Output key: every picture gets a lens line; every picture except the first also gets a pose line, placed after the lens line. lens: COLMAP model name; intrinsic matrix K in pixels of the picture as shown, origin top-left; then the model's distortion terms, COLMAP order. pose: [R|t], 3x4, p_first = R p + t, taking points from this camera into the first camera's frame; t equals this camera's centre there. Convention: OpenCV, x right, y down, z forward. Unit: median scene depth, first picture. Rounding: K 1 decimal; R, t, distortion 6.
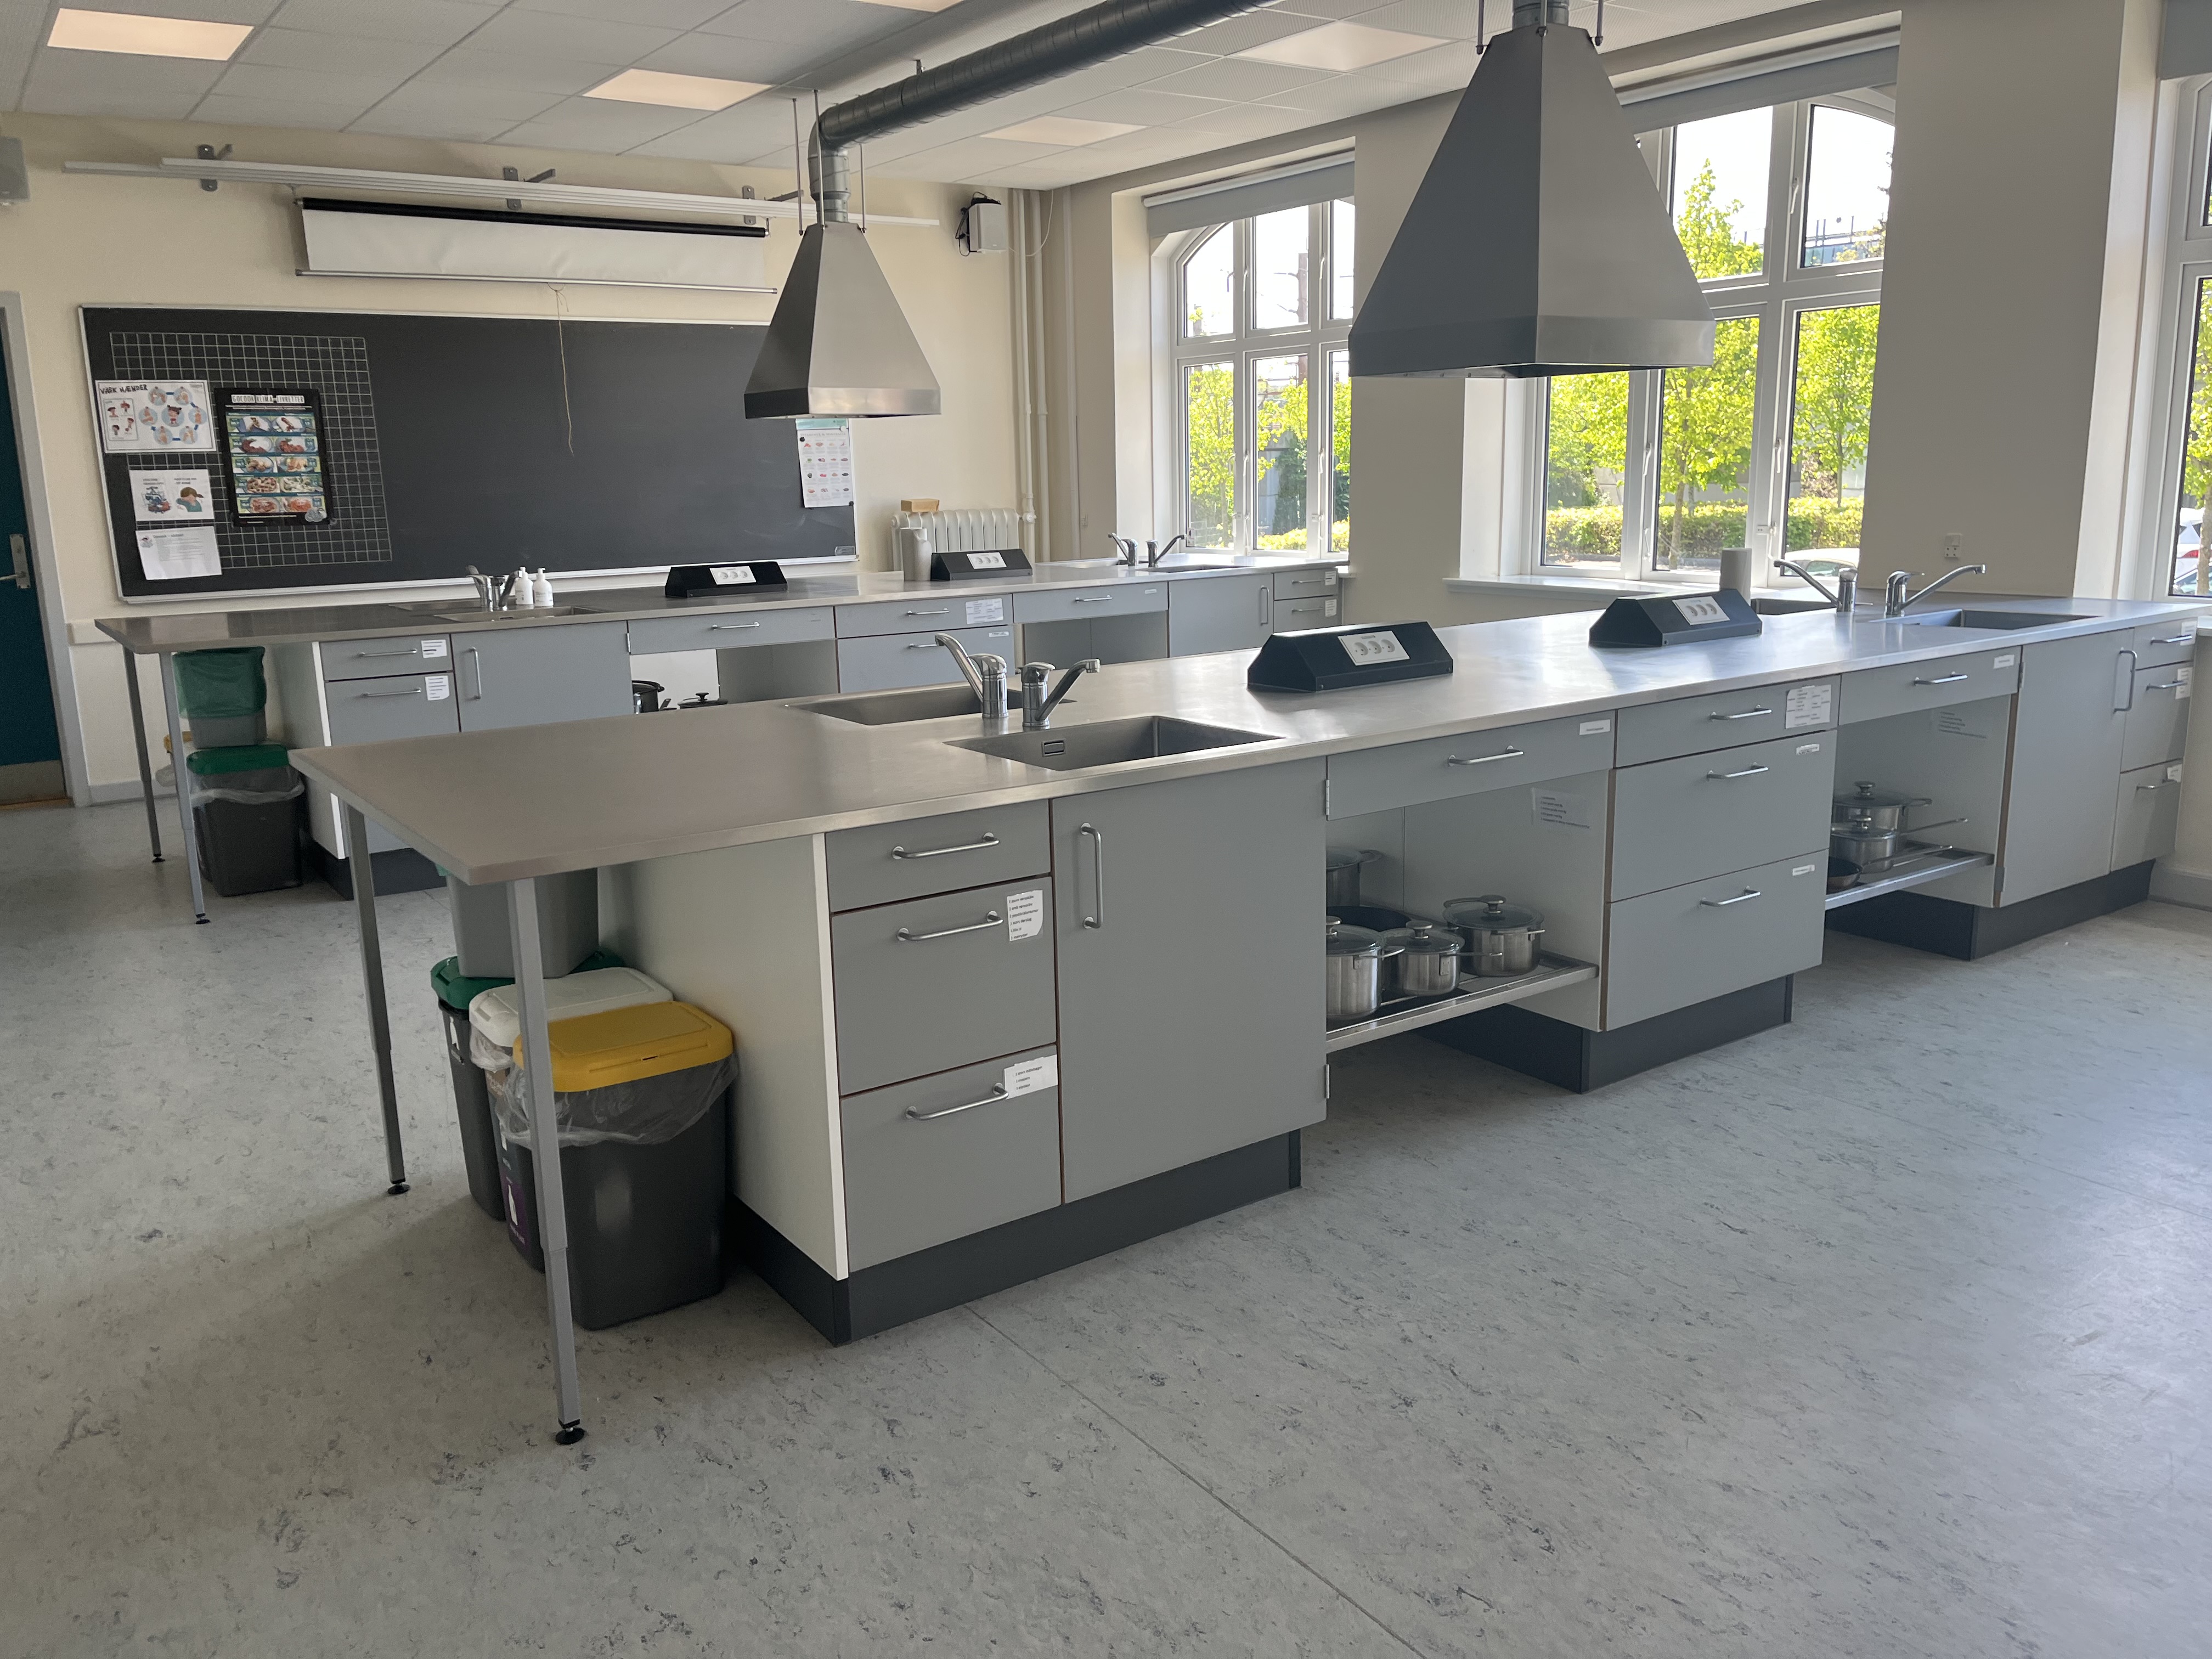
lens RADIAL K [[1650.9, 0, 1104.2], [0, 1650.9, 821.0], [0, 0, 1]] dist [0.006865, -0.036829]
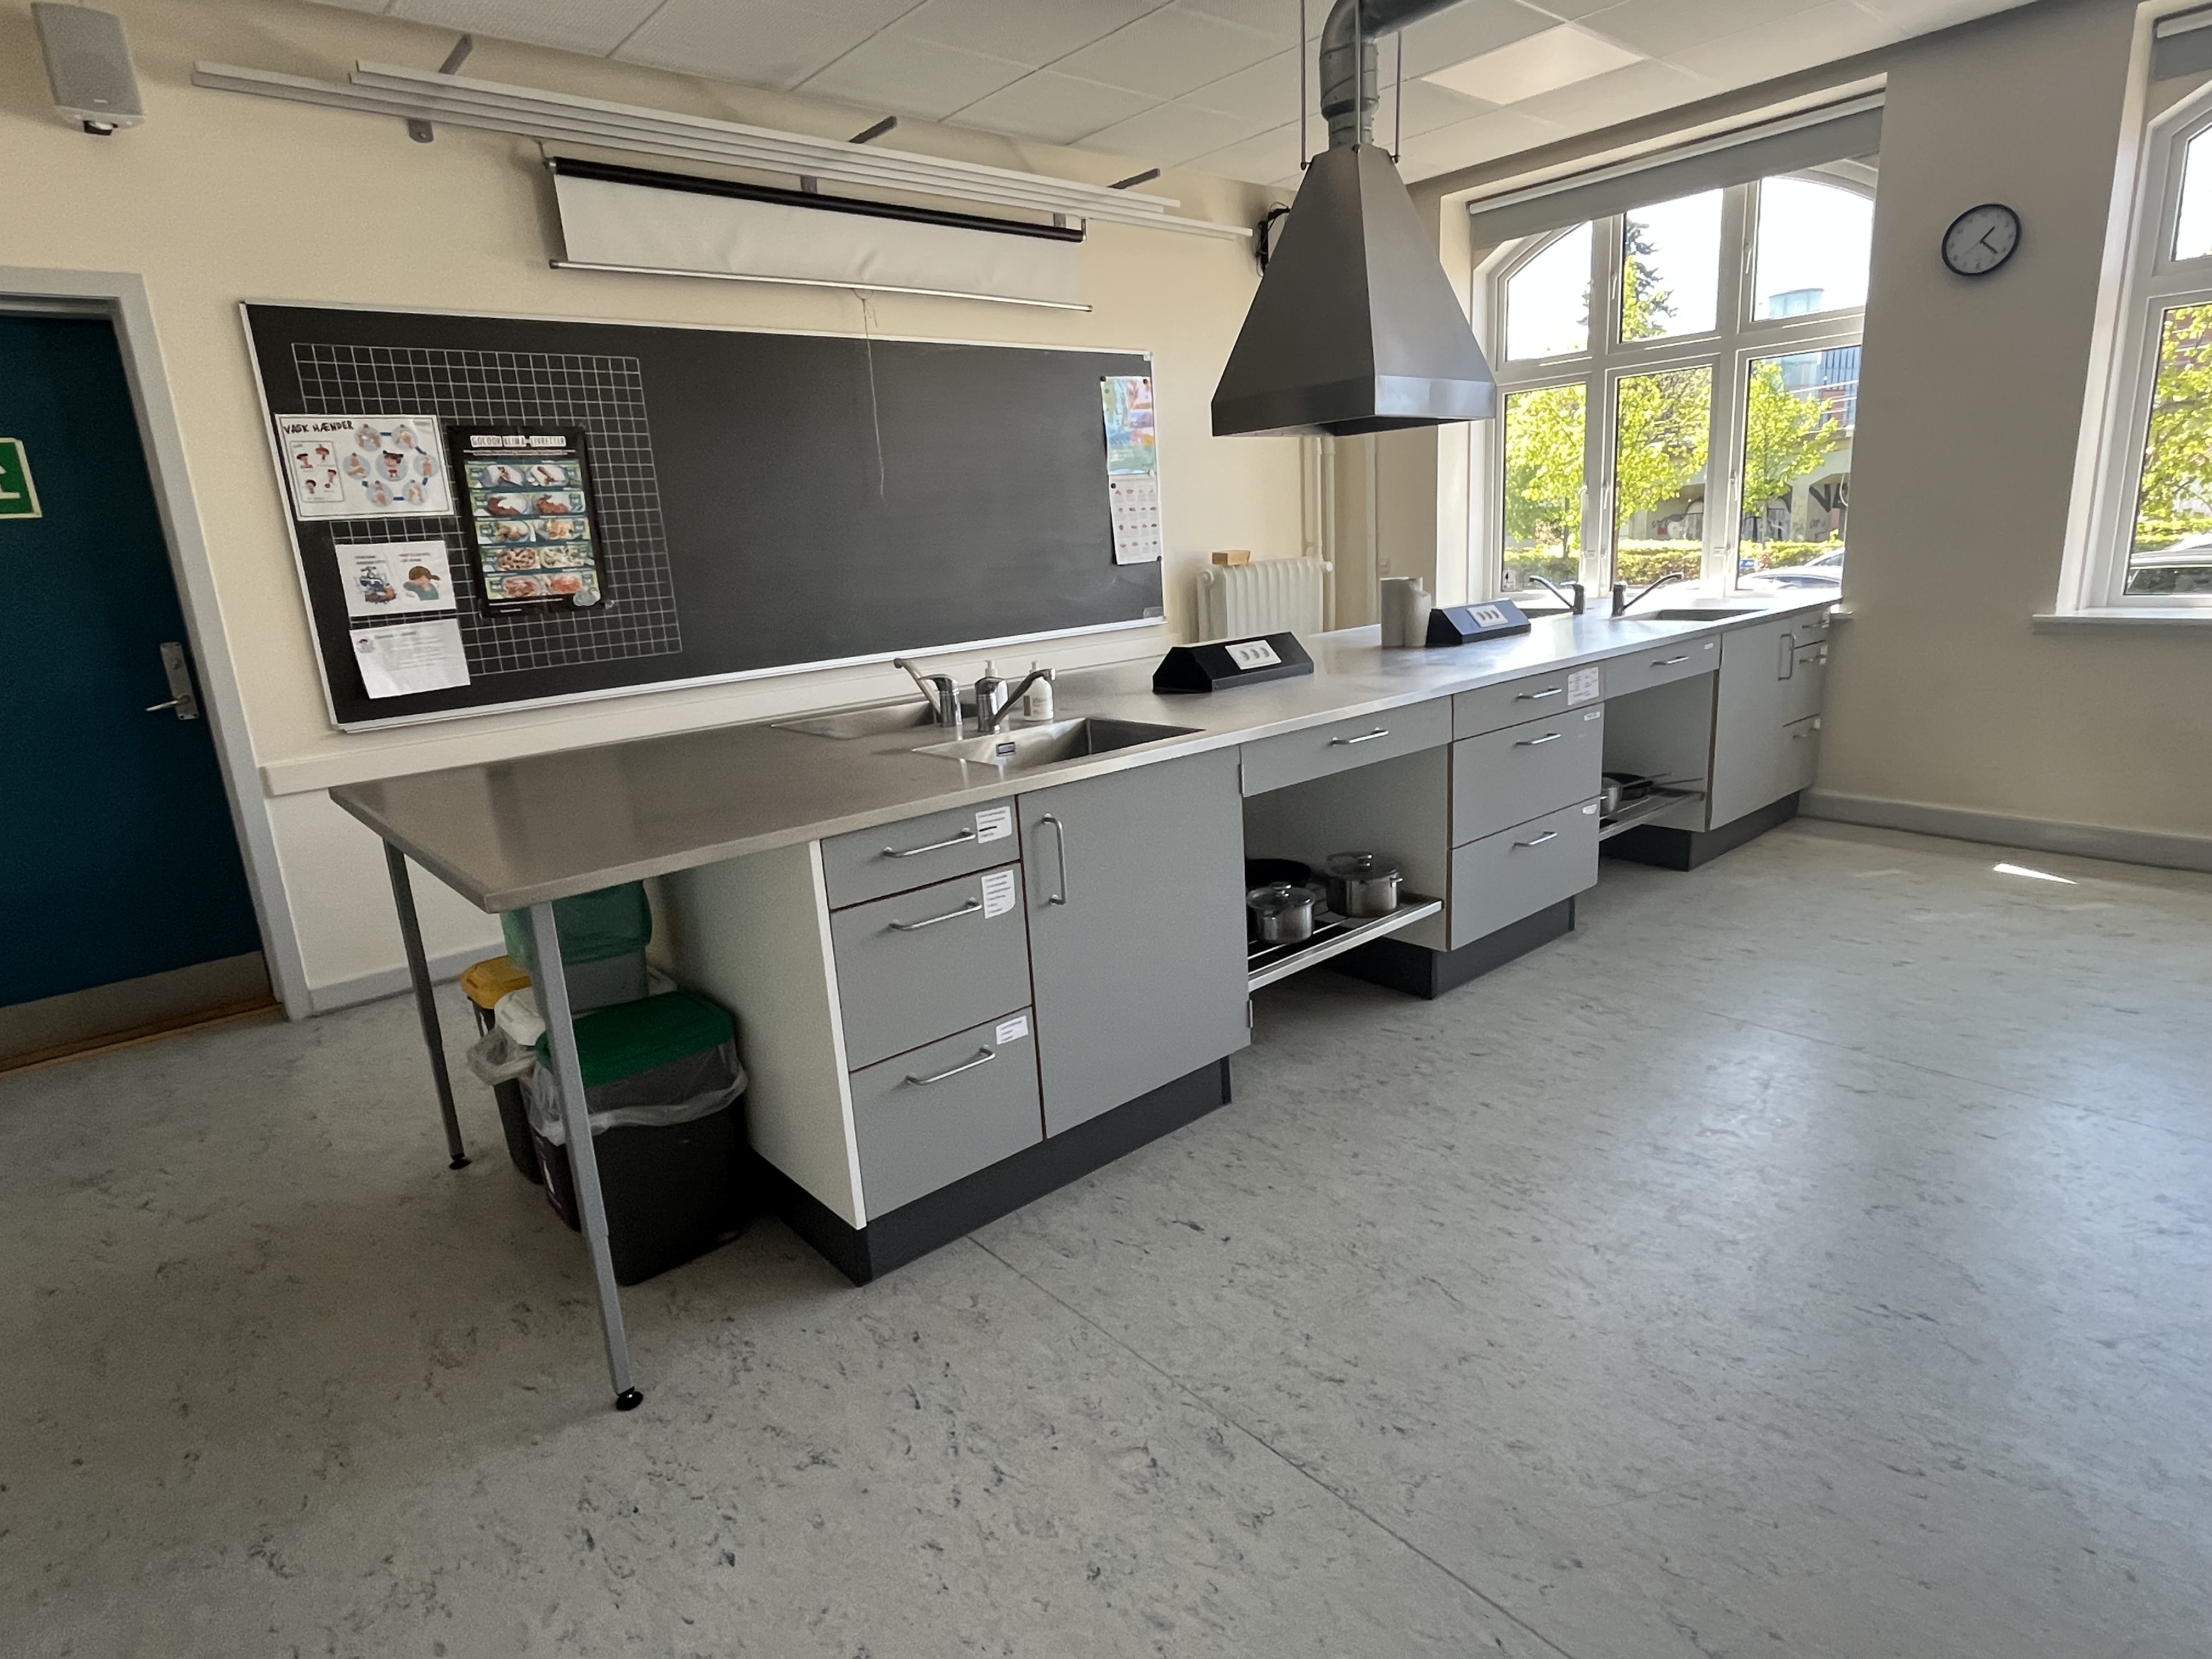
lens RADIAL K [[1233.2, 0, 1102.6], [0, 1233.2, 832.5], [0, 0, 1]] dist [-0.018173, 0.009862]
pose [[0.994526, -0.060585, 0.085137, -0.306839], [0.058586, 0.997949, 0.025782, -0.081348], [-0.086524, -0.020653, 0.996036, 0.431299]]
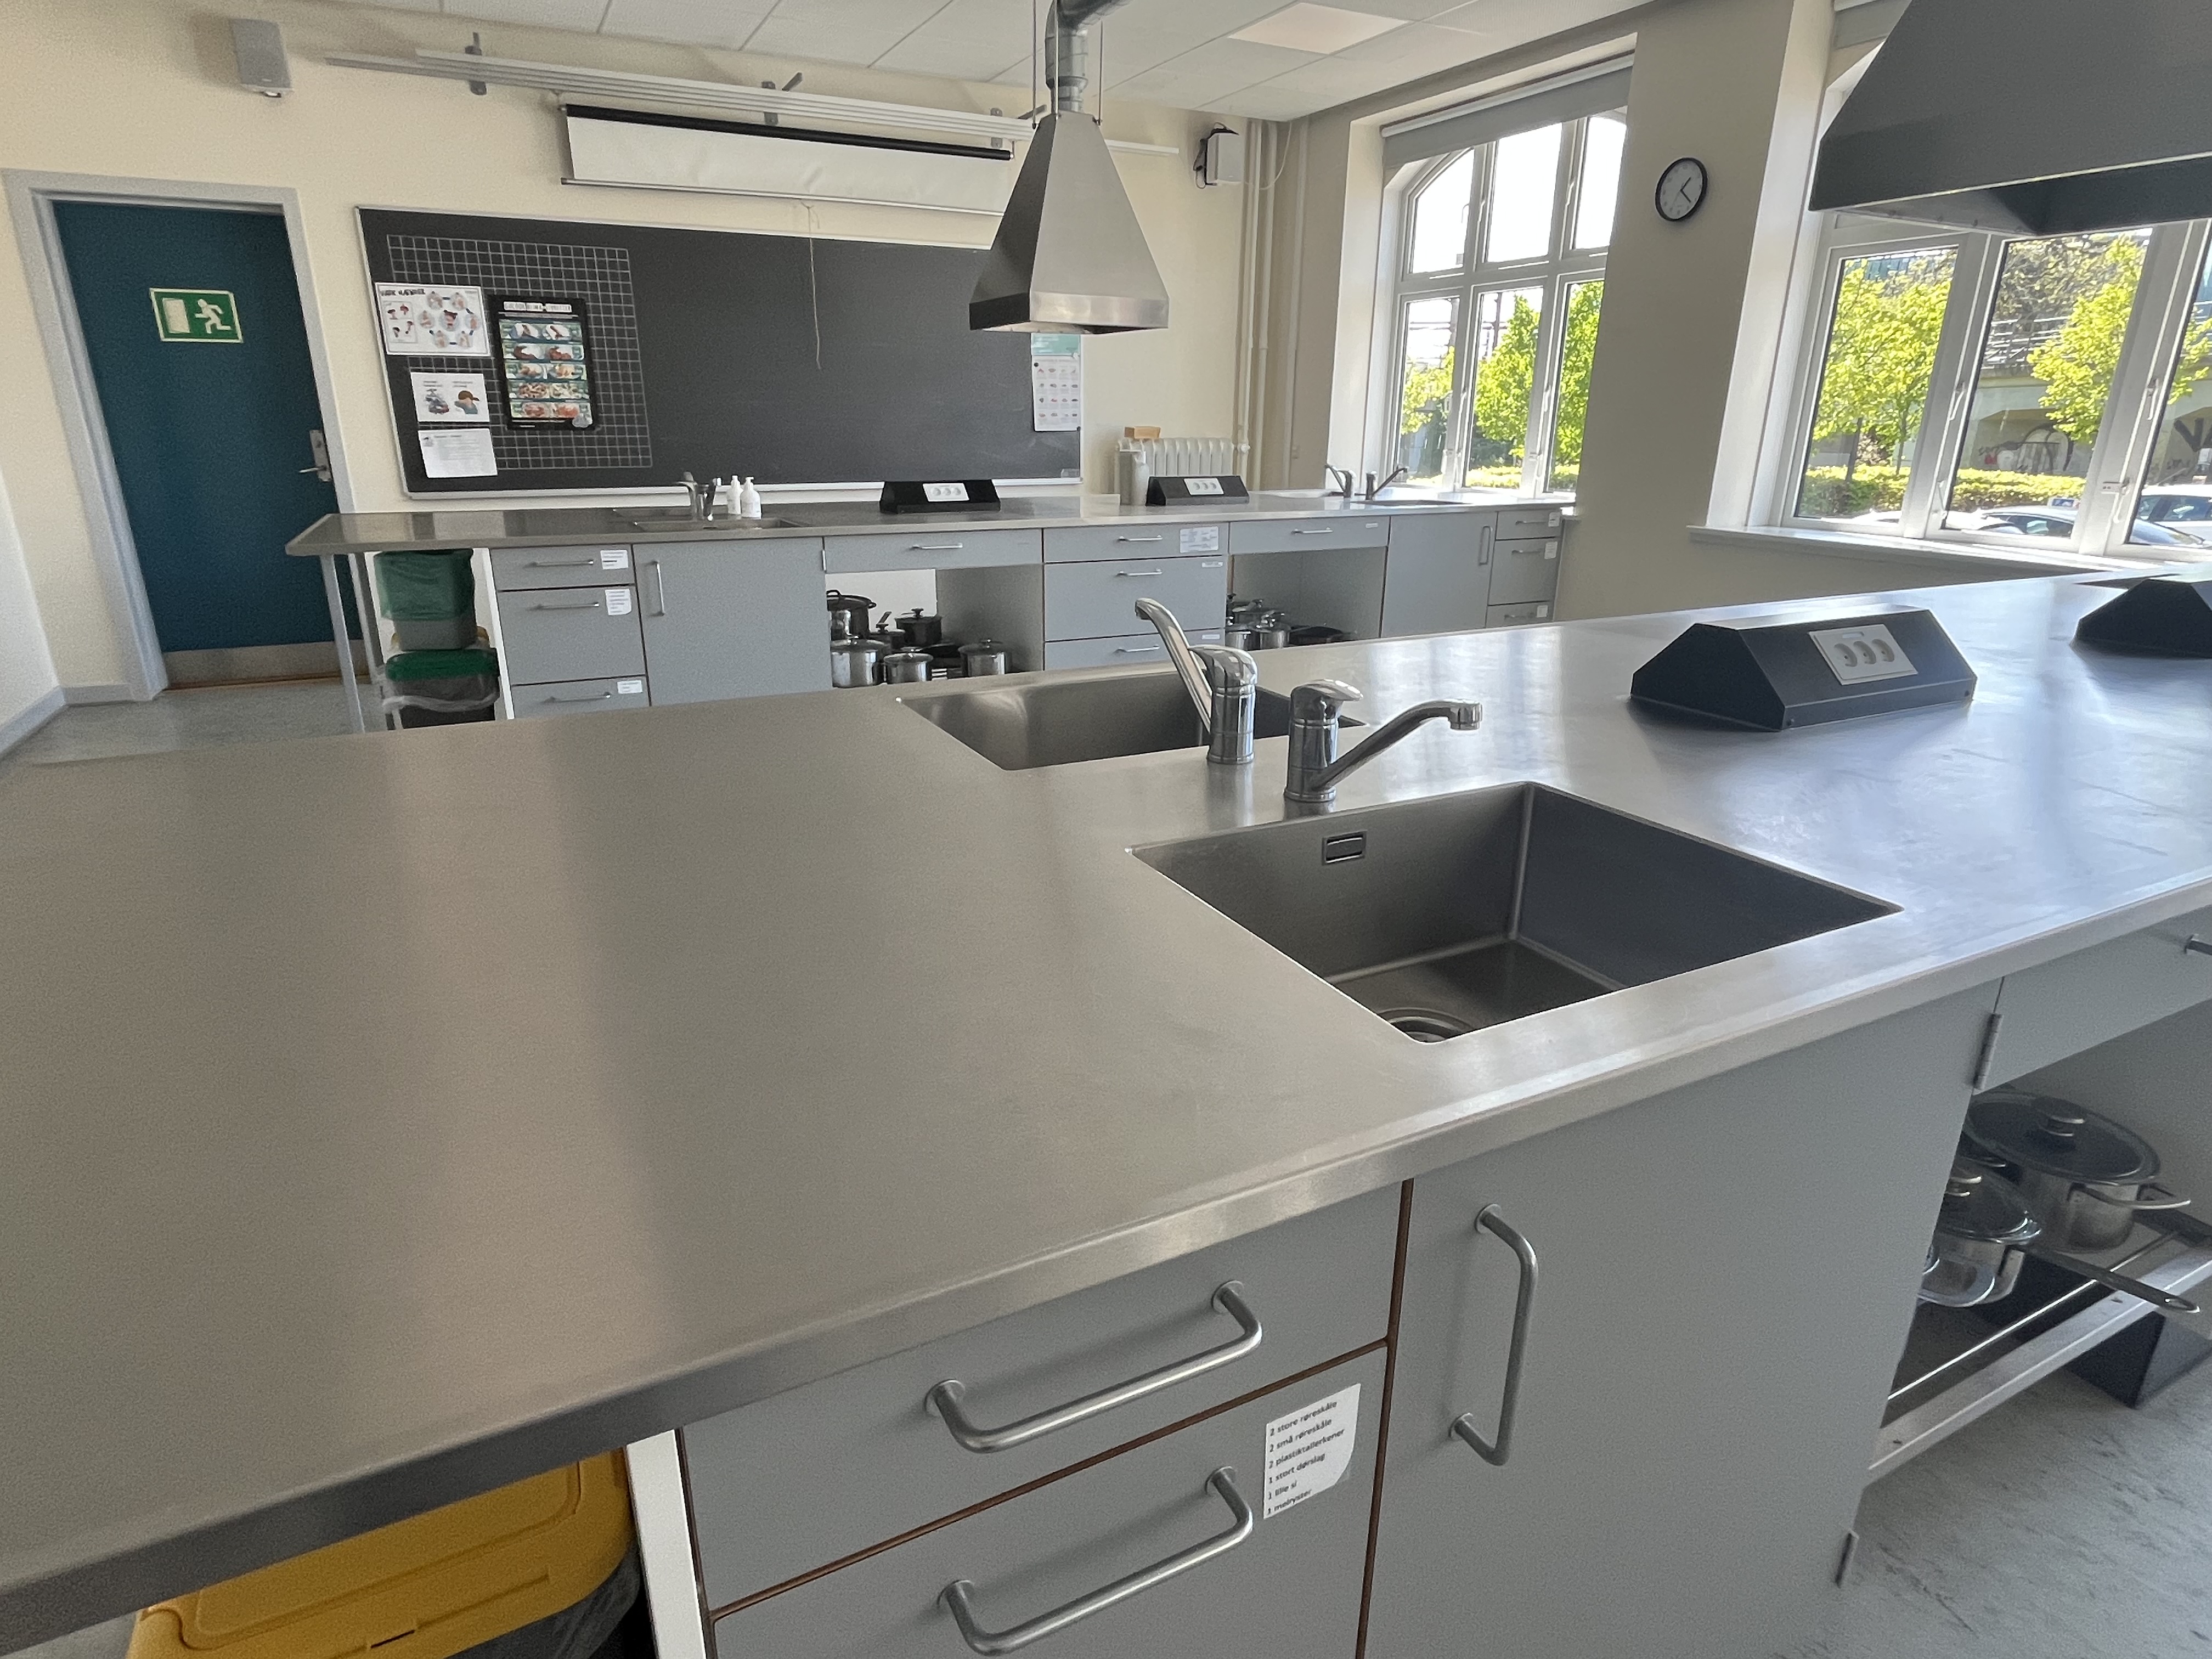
lens RADIAL K [[1233.2, 0, 1088.2], [0, 1233.2, 835.8], [0, 0, 1]] dist [-0.018173, 0.009862]
pose [[0.987598, 0.076101, -0.137330, -0.022226], [-0.059494, 0.990841, 0.121223, -0.035190], [0.145298, -0.111550, 0.983079, 0.236370]]
